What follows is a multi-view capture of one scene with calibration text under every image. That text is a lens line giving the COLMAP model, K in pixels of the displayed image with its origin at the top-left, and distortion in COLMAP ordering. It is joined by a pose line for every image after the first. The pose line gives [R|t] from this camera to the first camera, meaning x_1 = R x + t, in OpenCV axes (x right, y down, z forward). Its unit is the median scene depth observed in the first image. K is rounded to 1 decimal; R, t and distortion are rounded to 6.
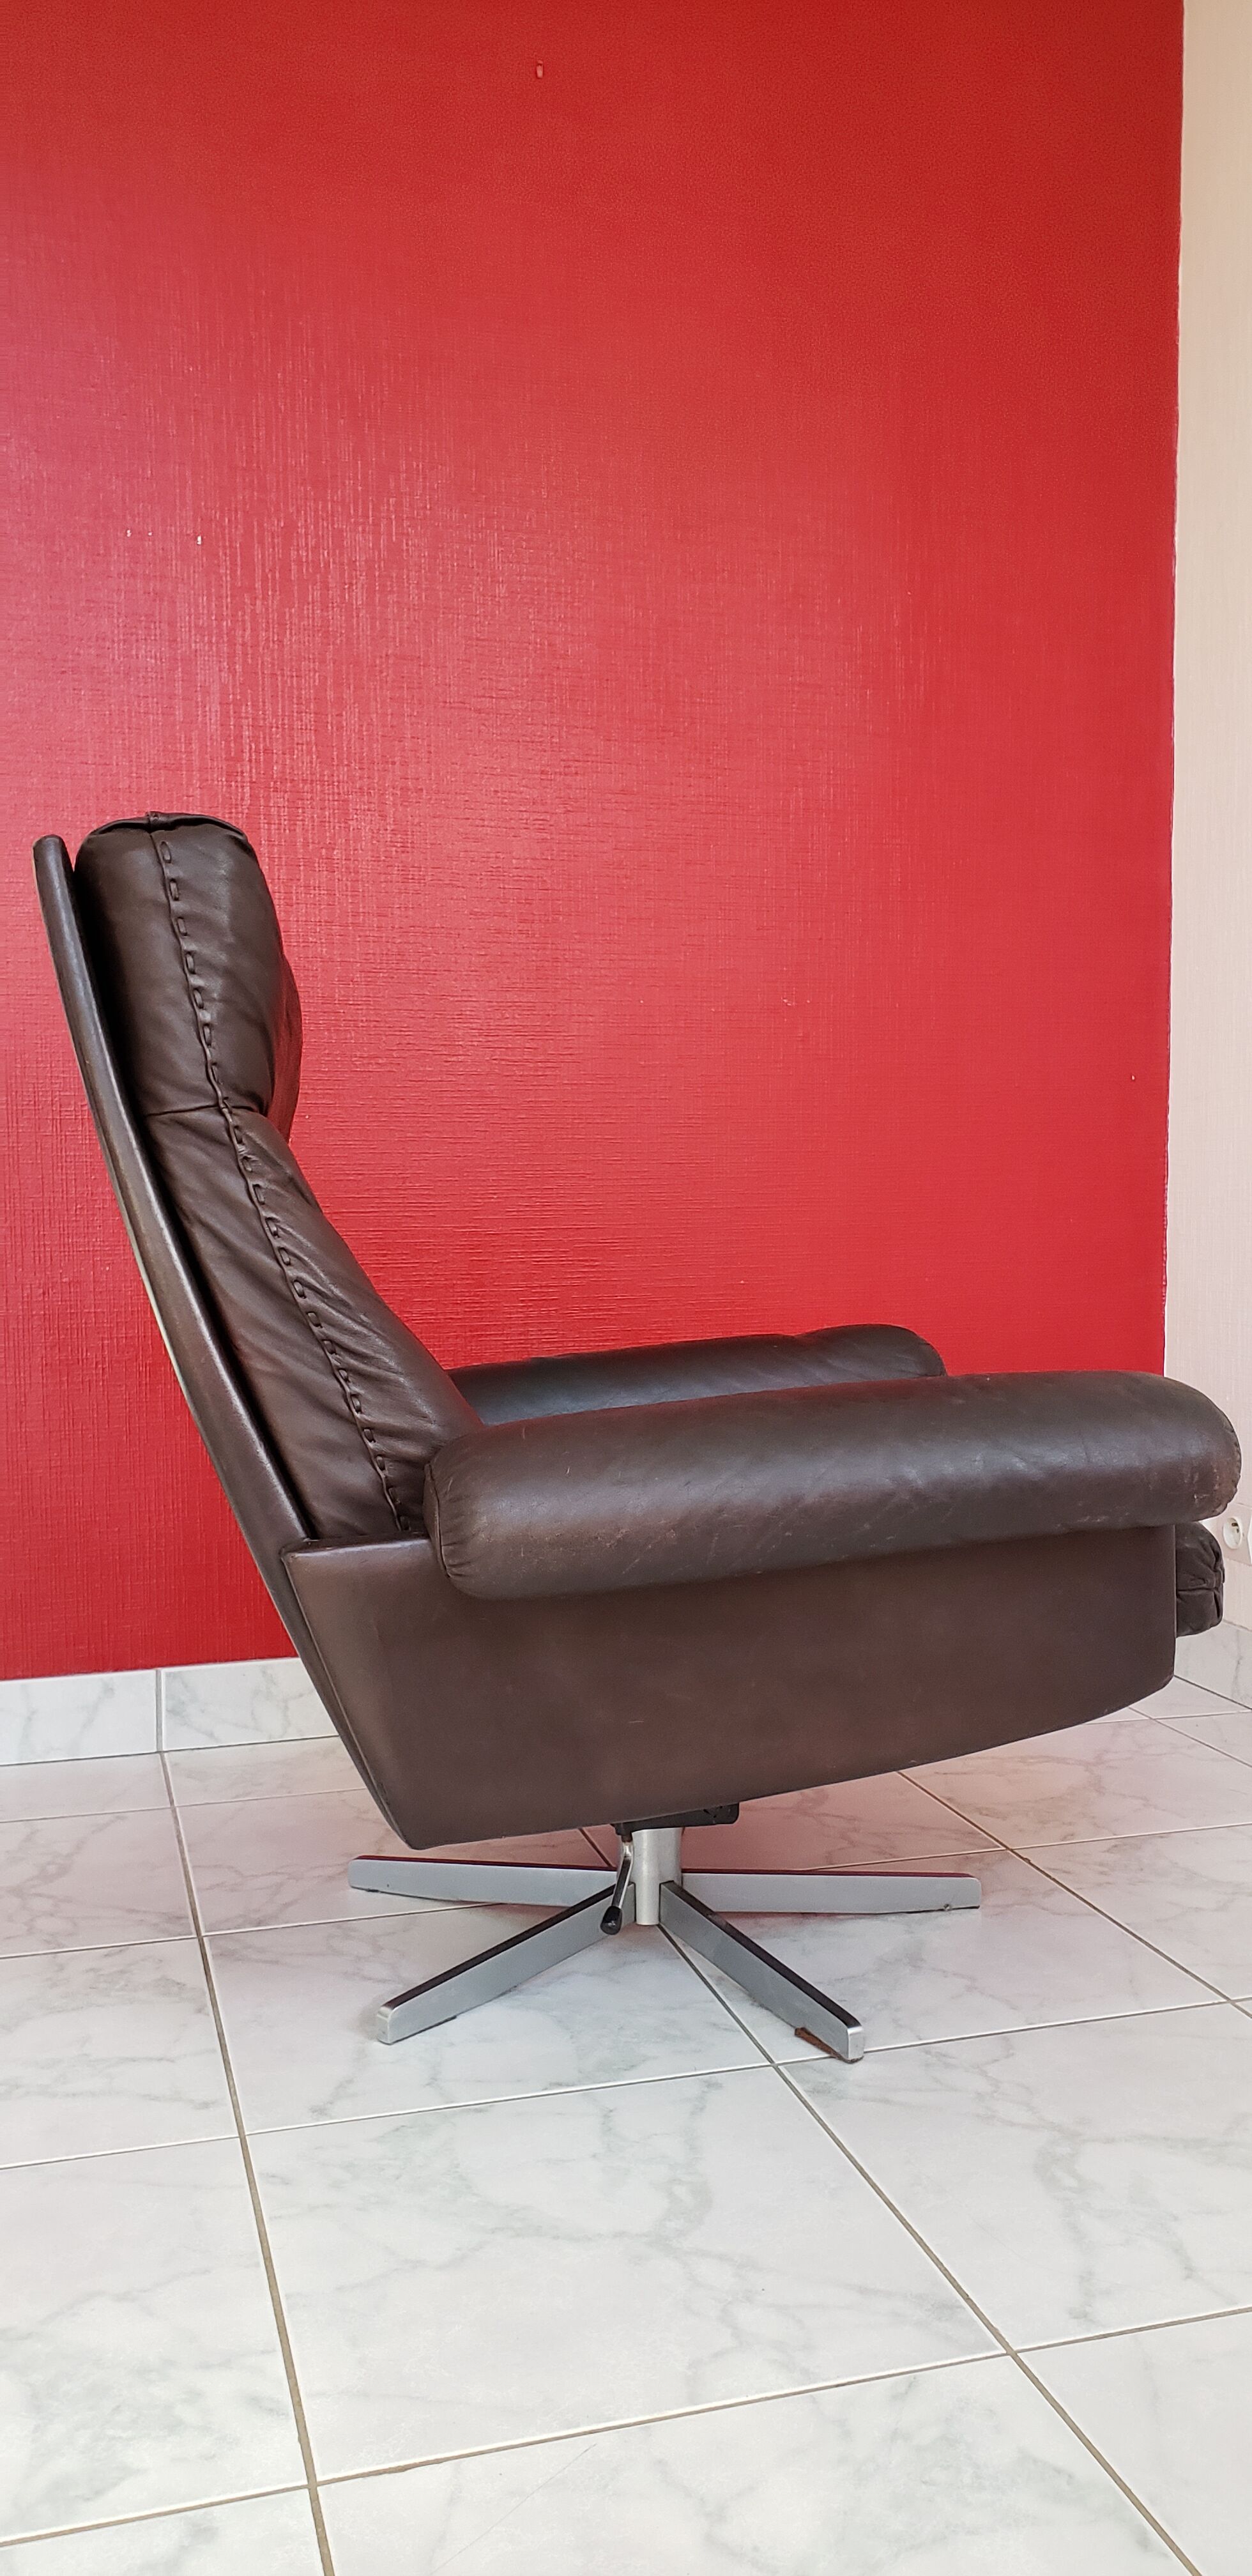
lens RADIAL K [[2117.8, 0, 626.0], [0, 2117.8, 1288.0], [0, 0, 1]] dist [0.053104, -0.179528]
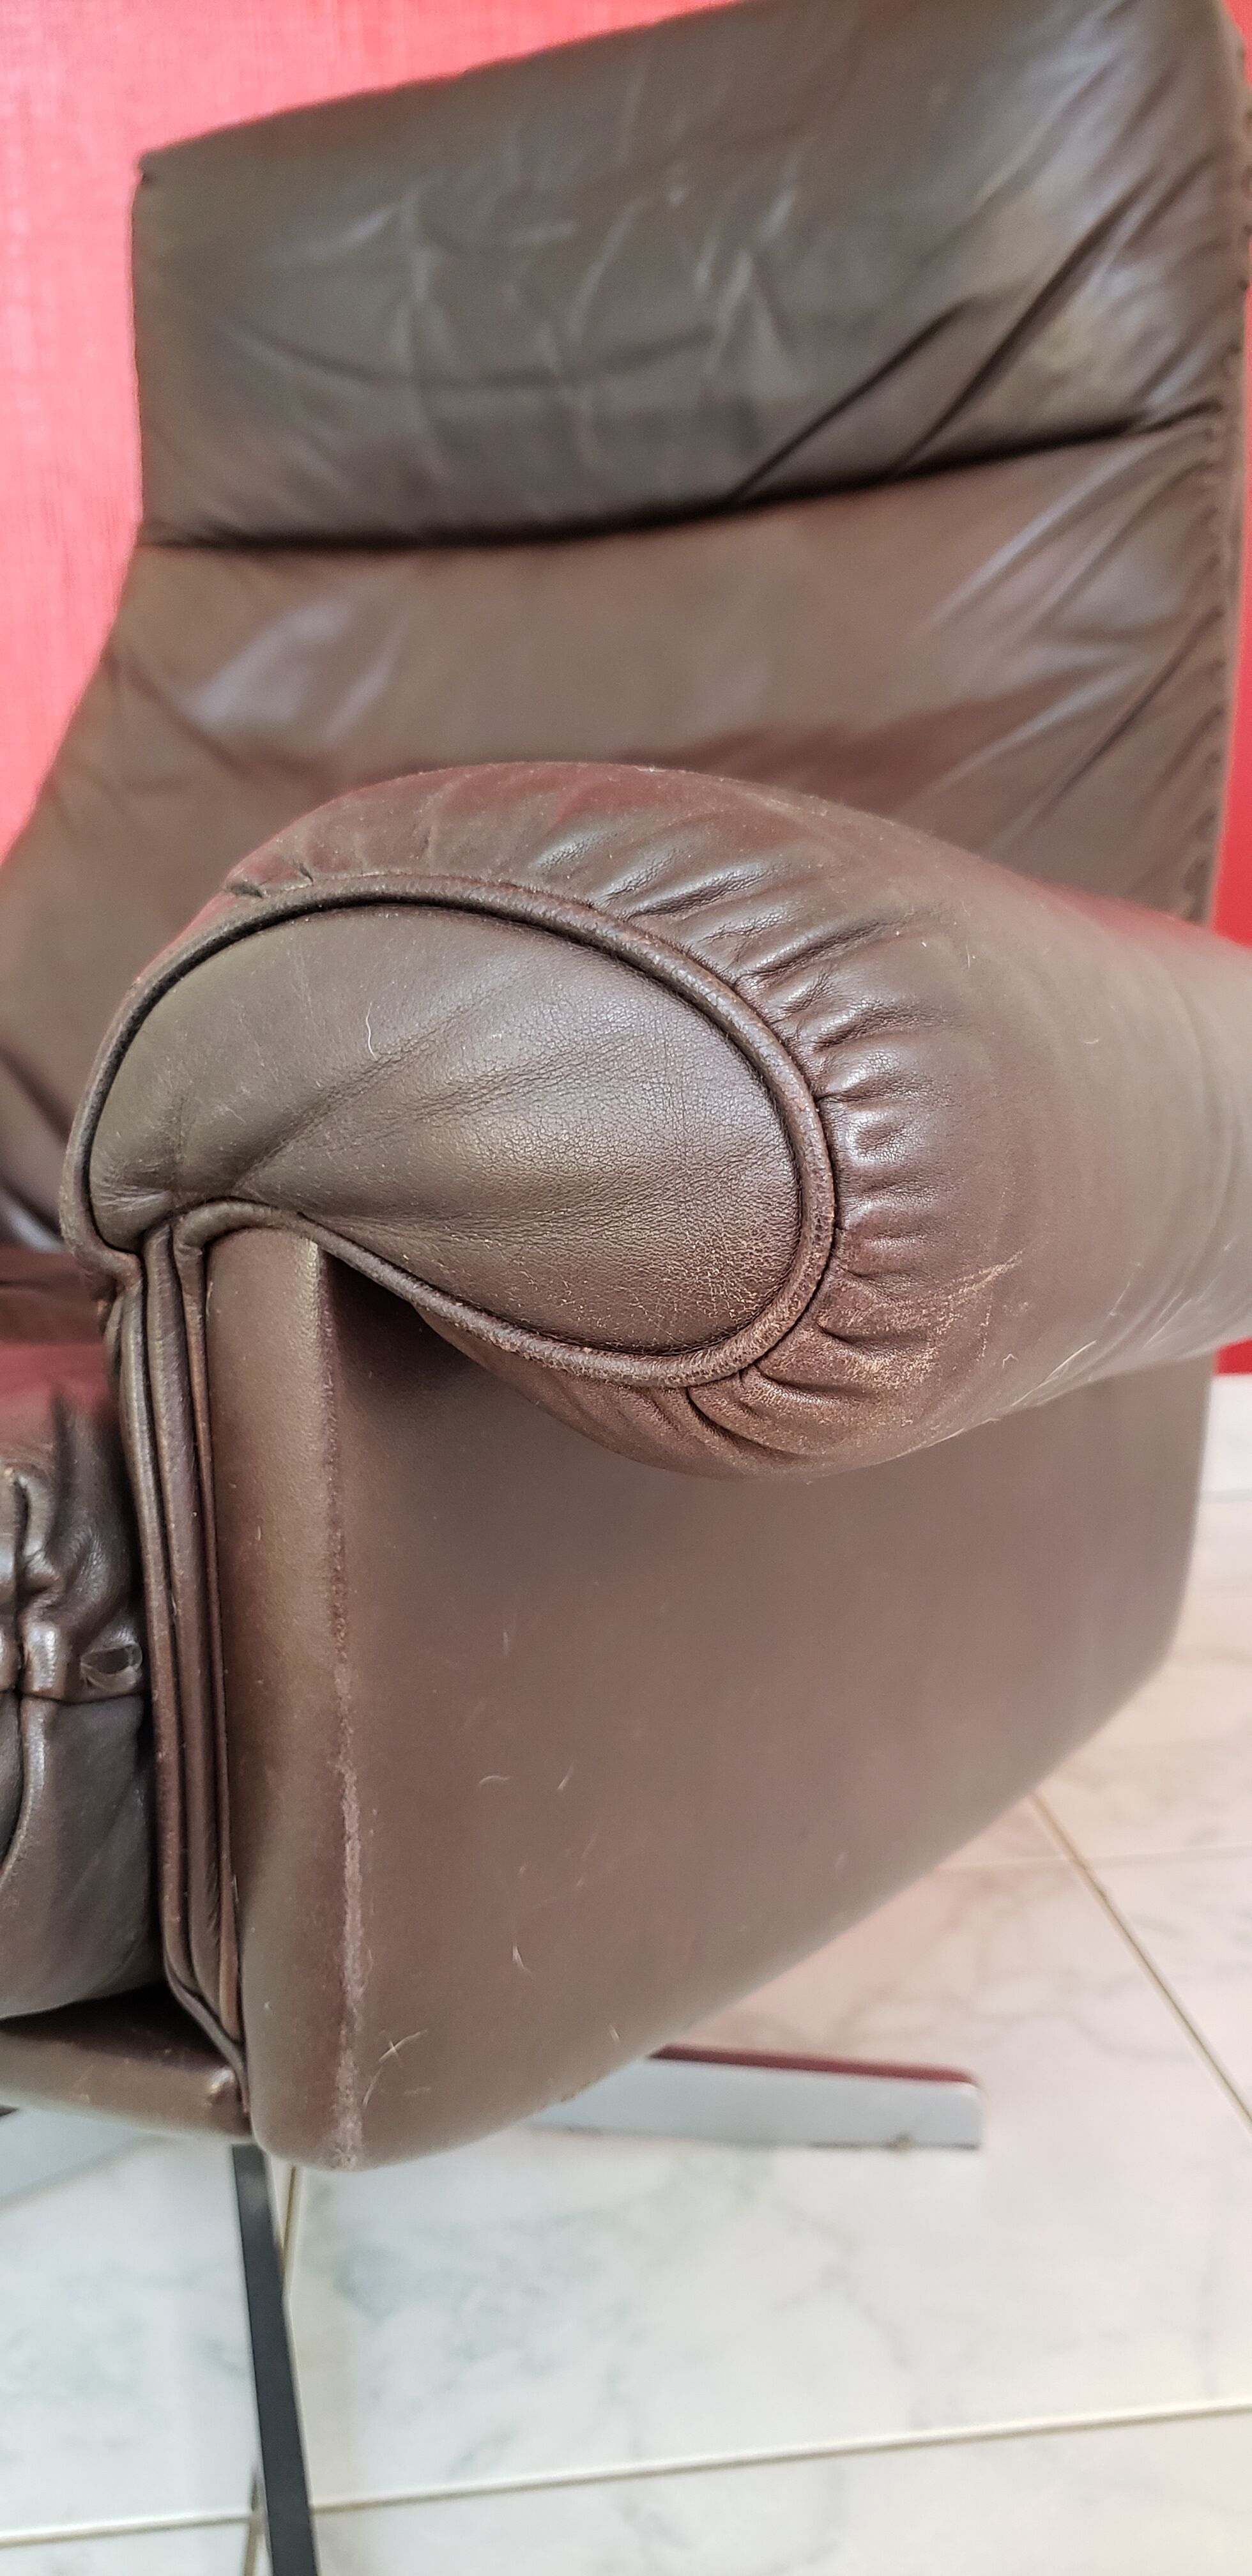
lens RADIAL K [[2117.8, 0, 626.0], [0, 2117.8, 1288.0], [0, 0, 1]] dist [0.053104, -0.179528]
pose [[0.980382, 0.002786, -0.197087, 0.186105], [0.024163, 0.990660, 0.134201, 0.059240], [0.195620, -0.136330, 0.971157, 0.532926]]
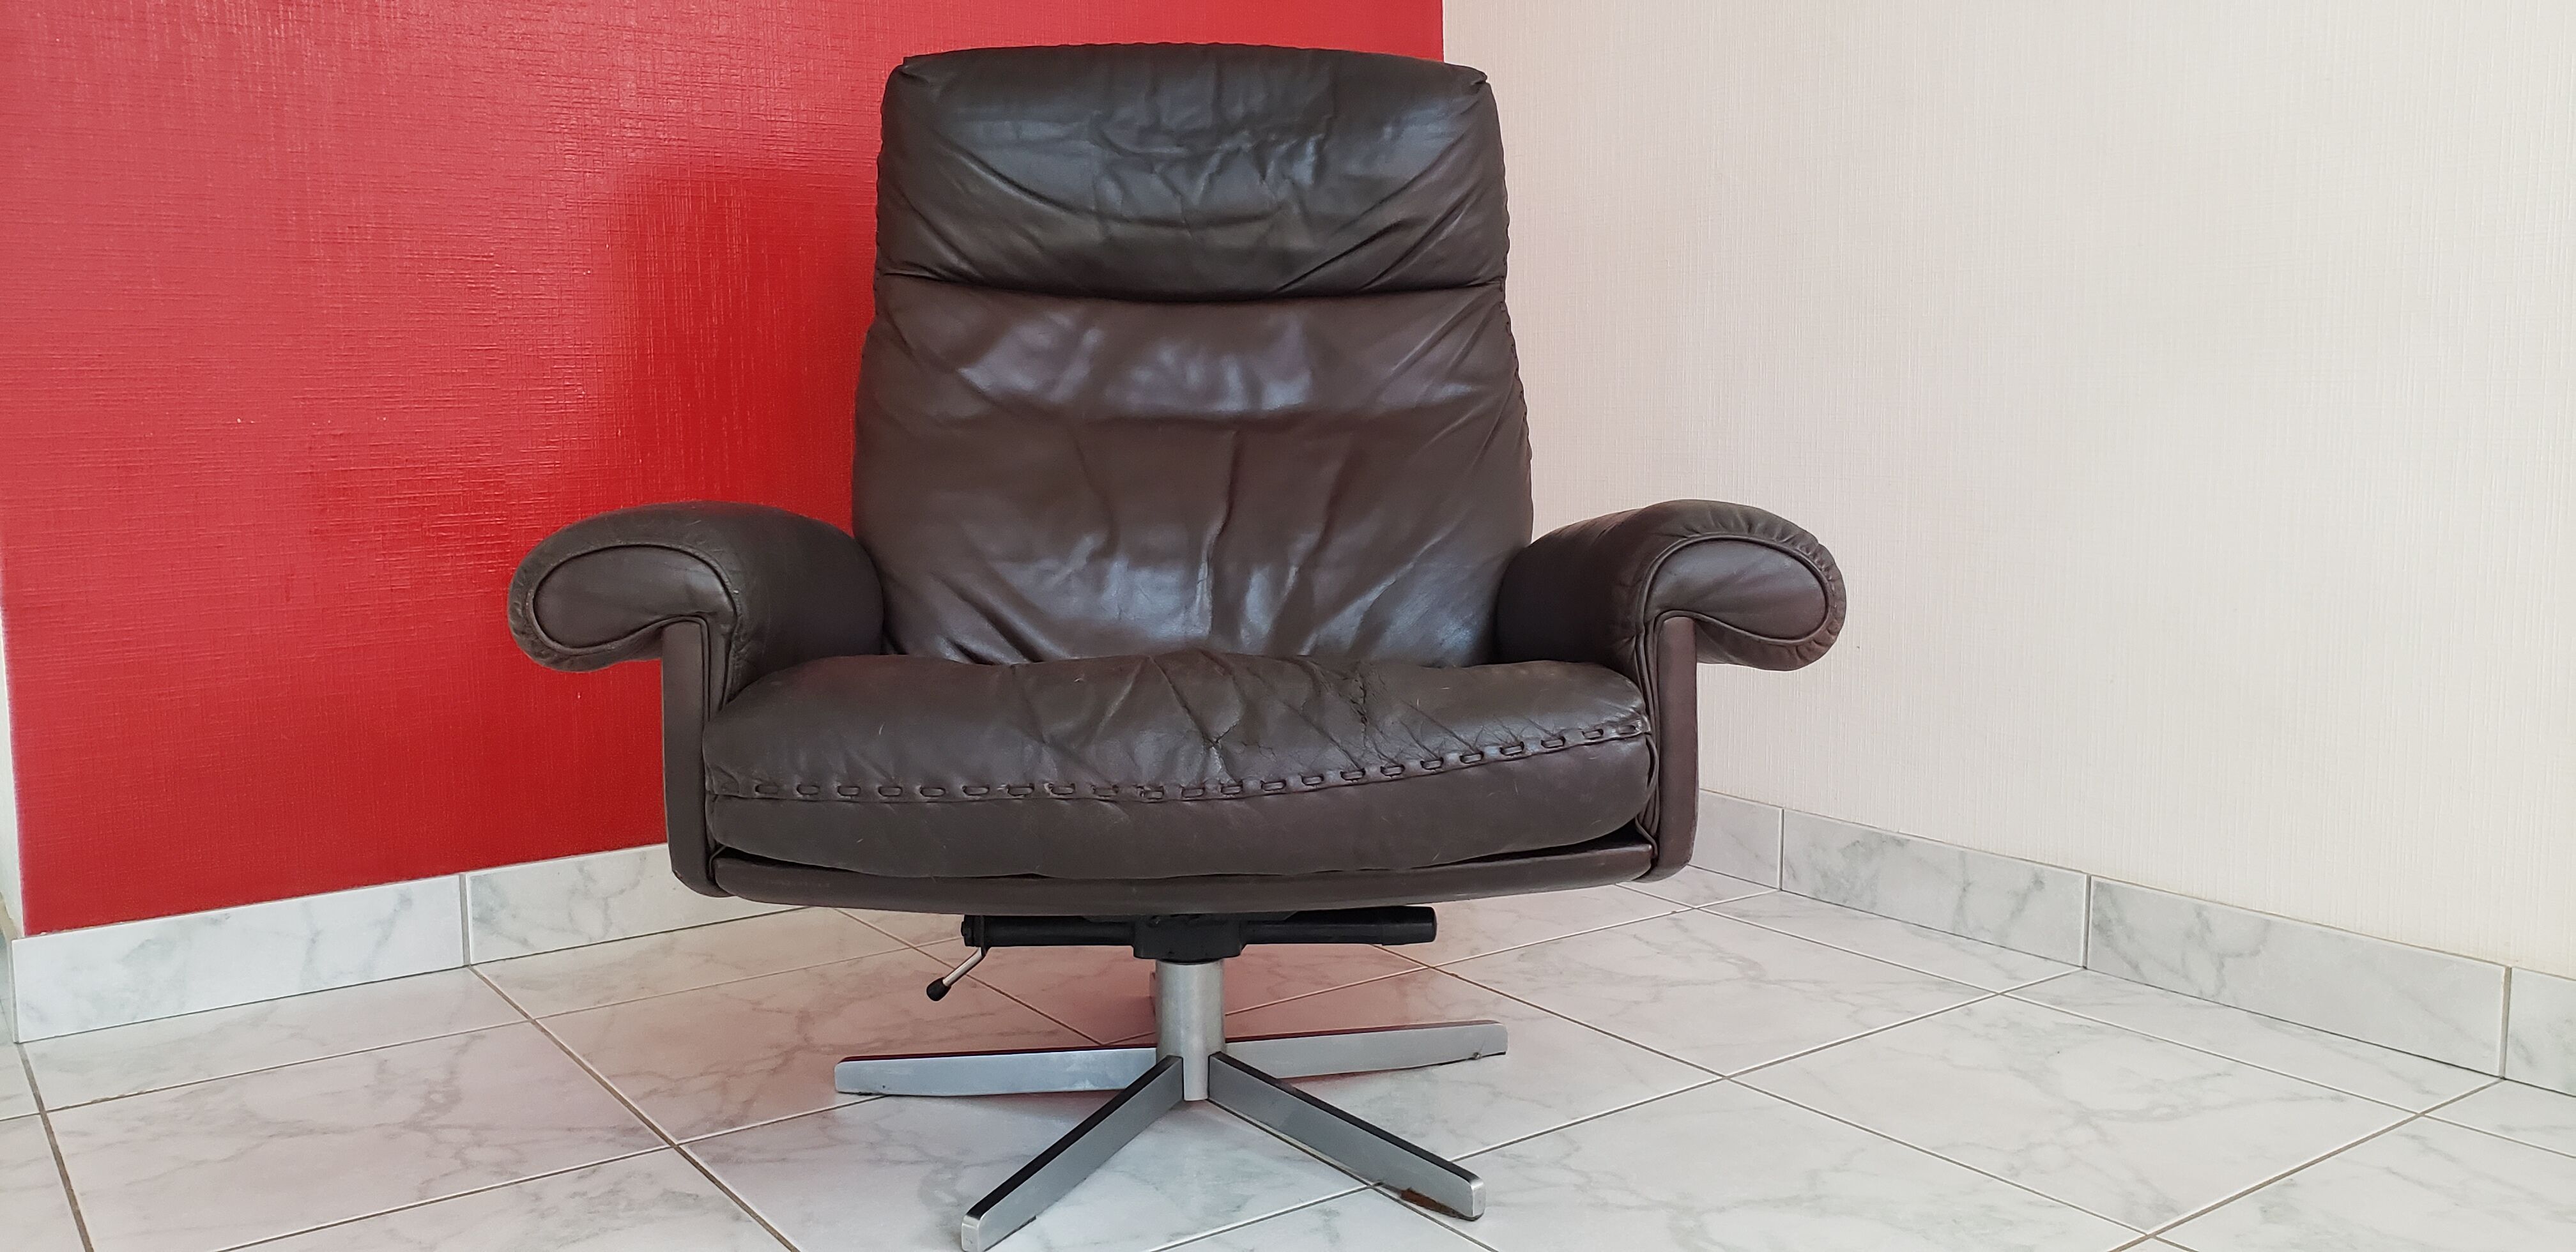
lens RADIAL K [[2117.8, 0, 1288.0], [0, 2117.8, 626.0], [0, 0, 1]] dist [0.053104, -0.179528]
pose [[0.942044, -0.045623, 0.332374, -0.233378], [0.022493, 0.997070, 0.073110, 0.025942], [-0.334735, -0.061397, 0.940310, 0.080771]]
